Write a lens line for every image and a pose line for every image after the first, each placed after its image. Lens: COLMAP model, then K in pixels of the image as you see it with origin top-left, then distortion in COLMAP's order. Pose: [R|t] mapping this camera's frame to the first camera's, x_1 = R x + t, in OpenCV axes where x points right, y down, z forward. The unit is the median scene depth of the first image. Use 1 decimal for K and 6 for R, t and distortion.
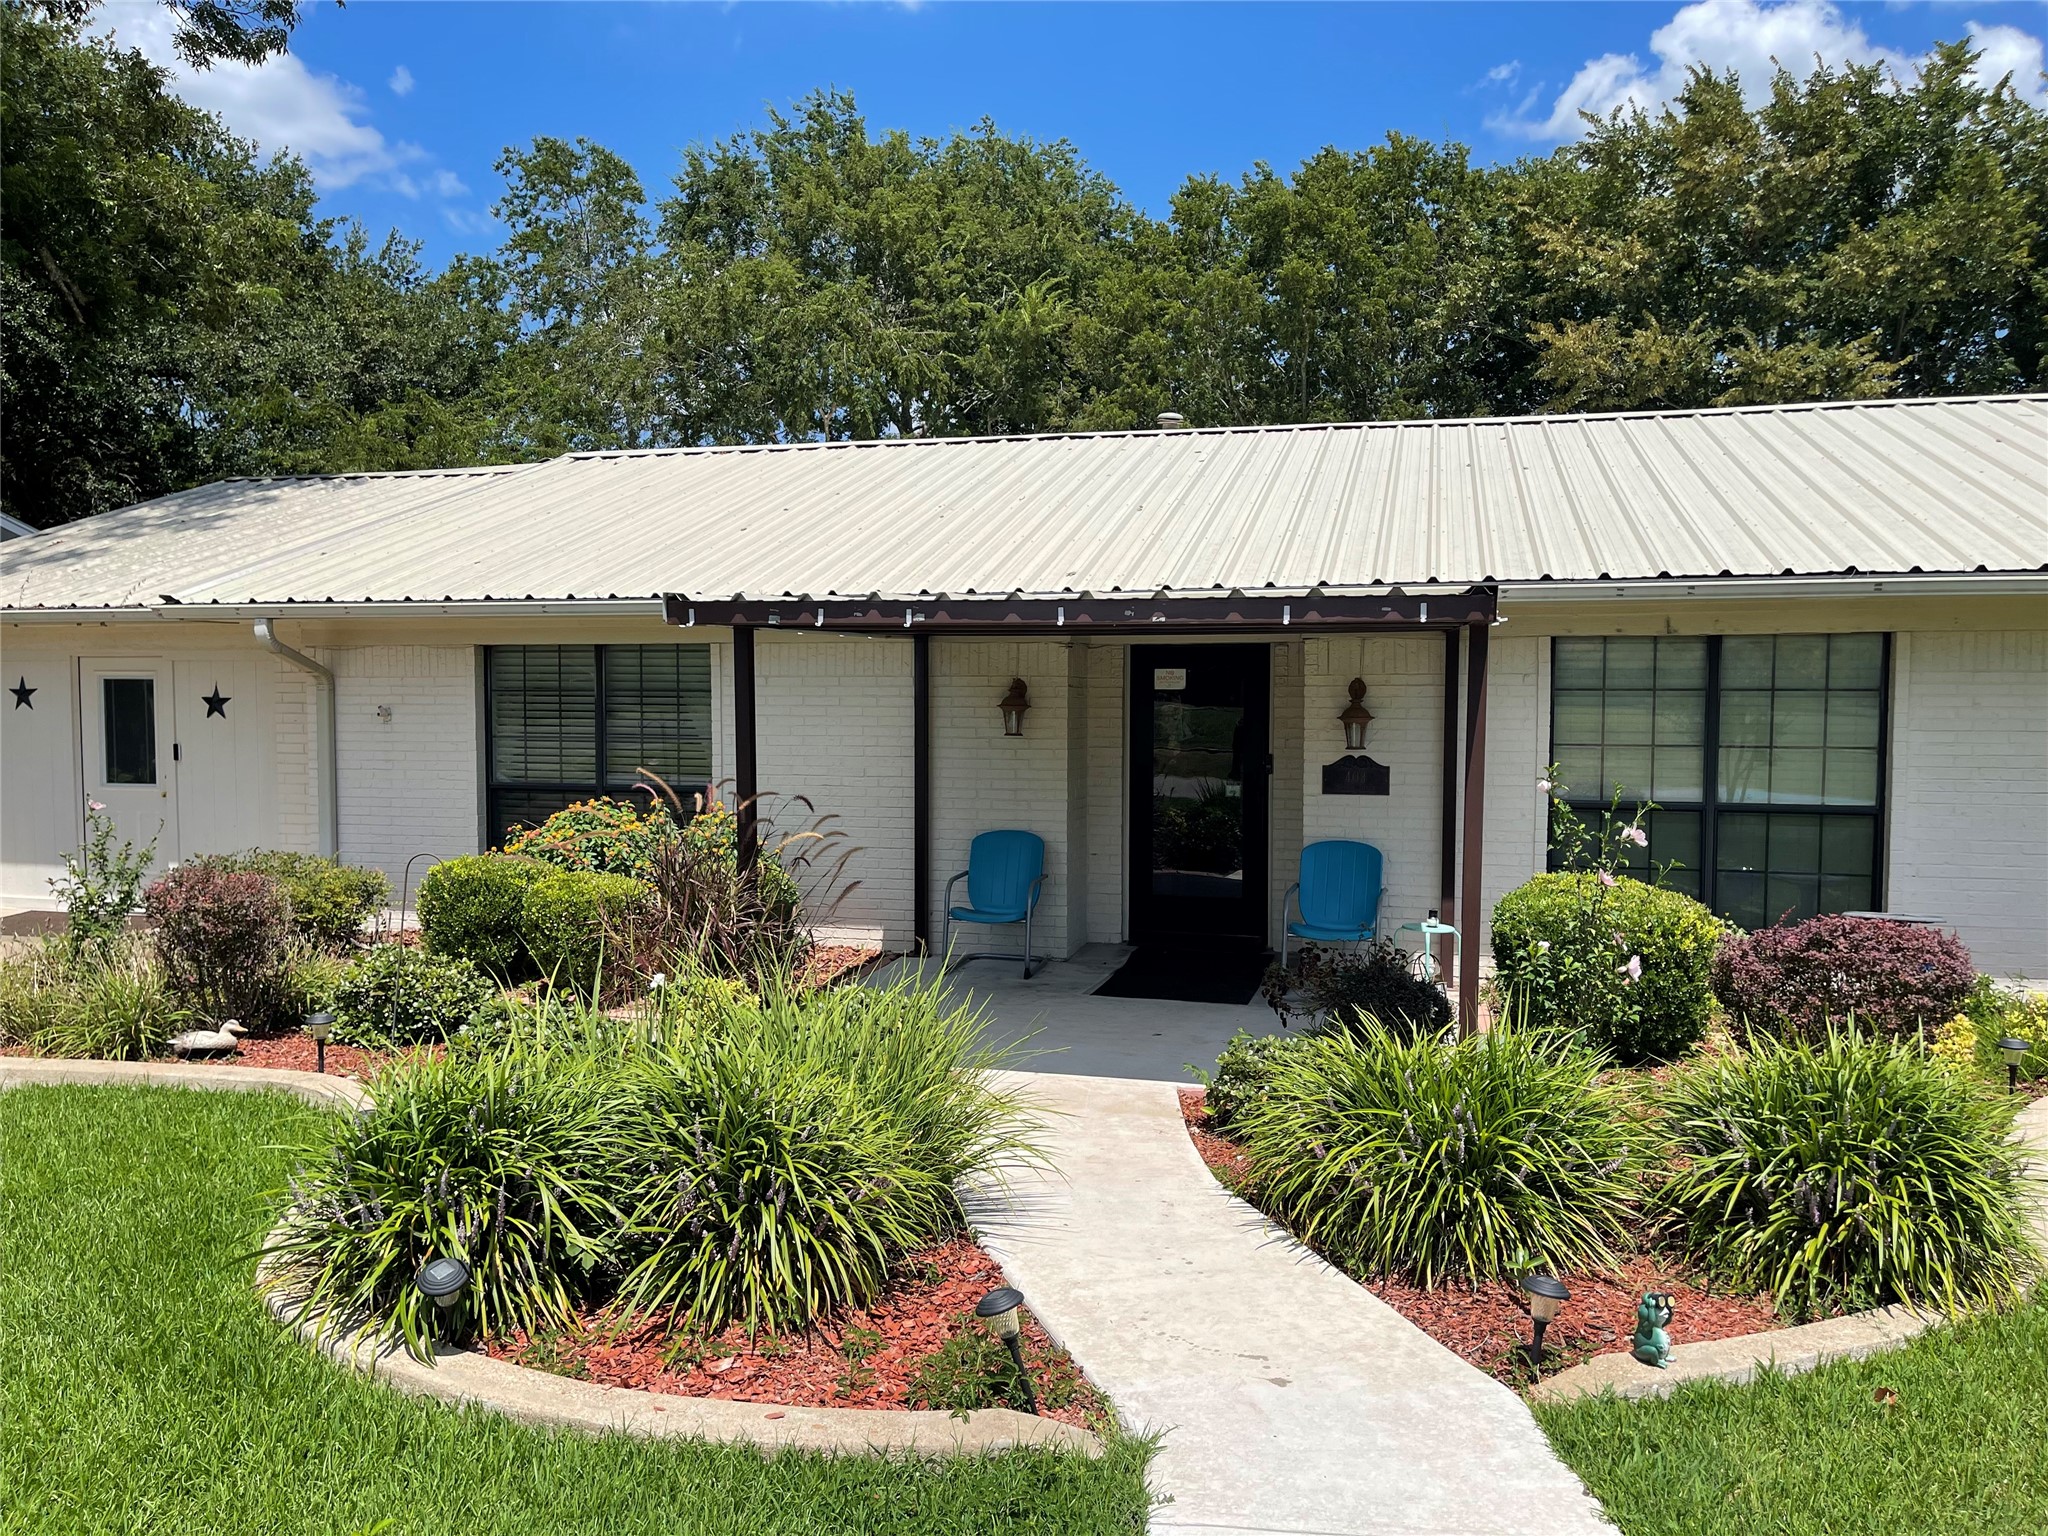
lens RADIAL K [[1540.4, 0, 1015.3], [0, 1540.4, 774.1], [0, 0, 1]] dist [0.073241, -0.093773]
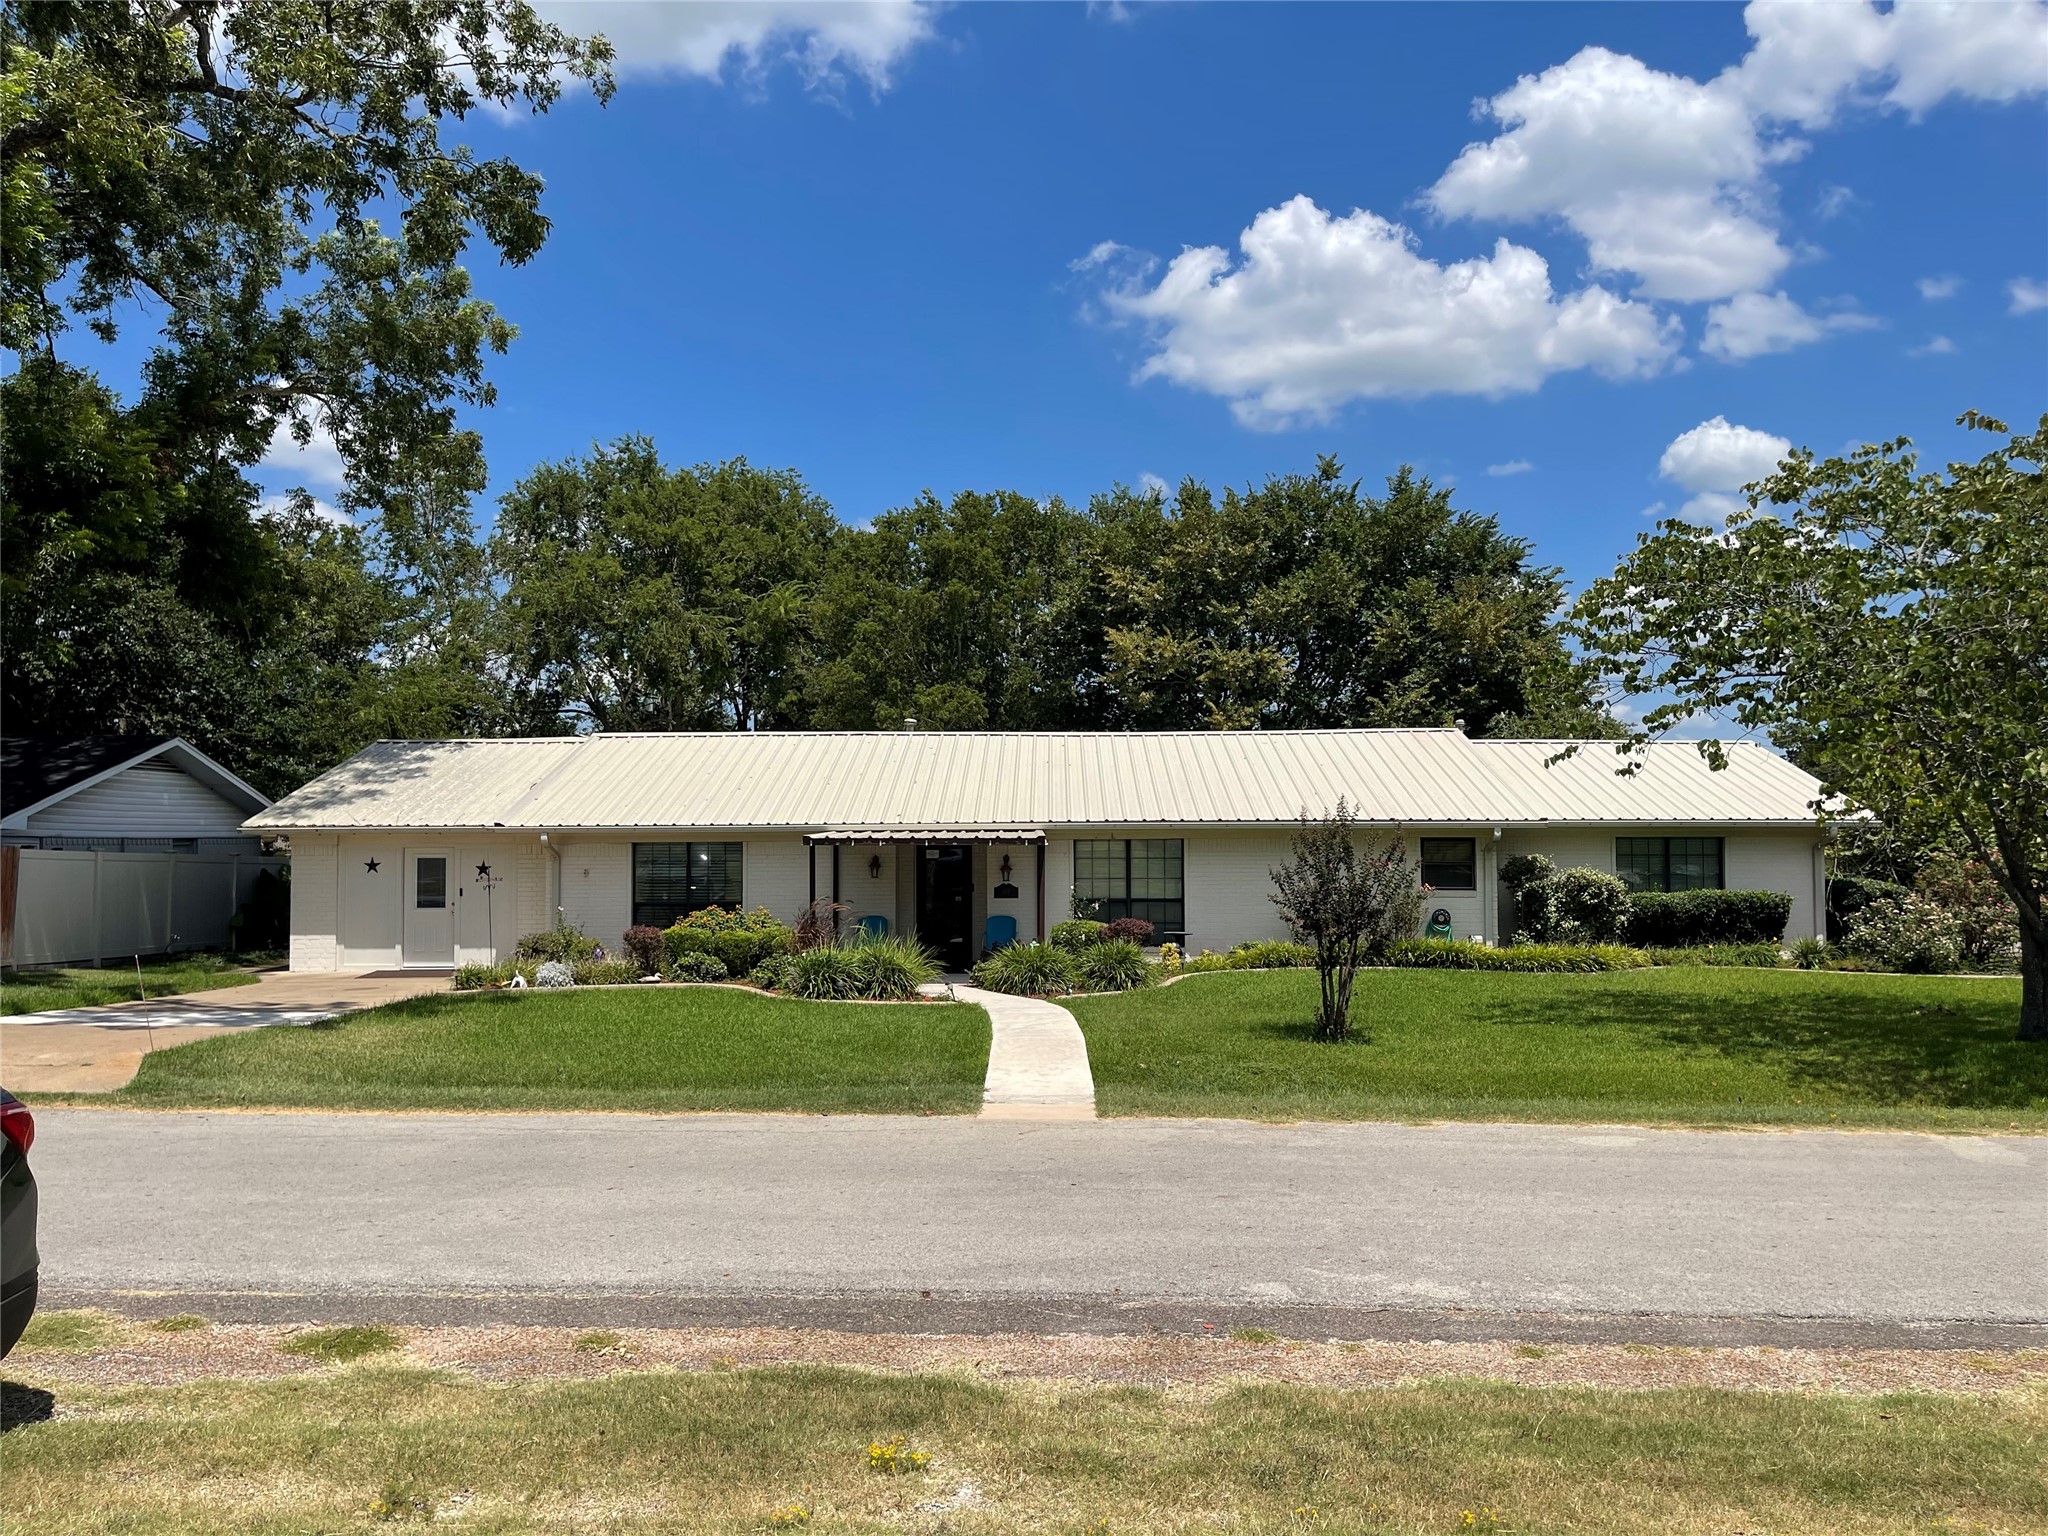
lens RADIAL K [[1590.8, 0, 1030.2], [0, 1590.8, 768.2], [0, 0, 1]] dist [0.040920, -0.000421]
pose [[0.970743, 0.003186, 0.240098, -0.345385], [0.020112, 0.995320, -0.094521, 0.043373], [-0.239276, 0.096585, 0.966136, -1.453981]]
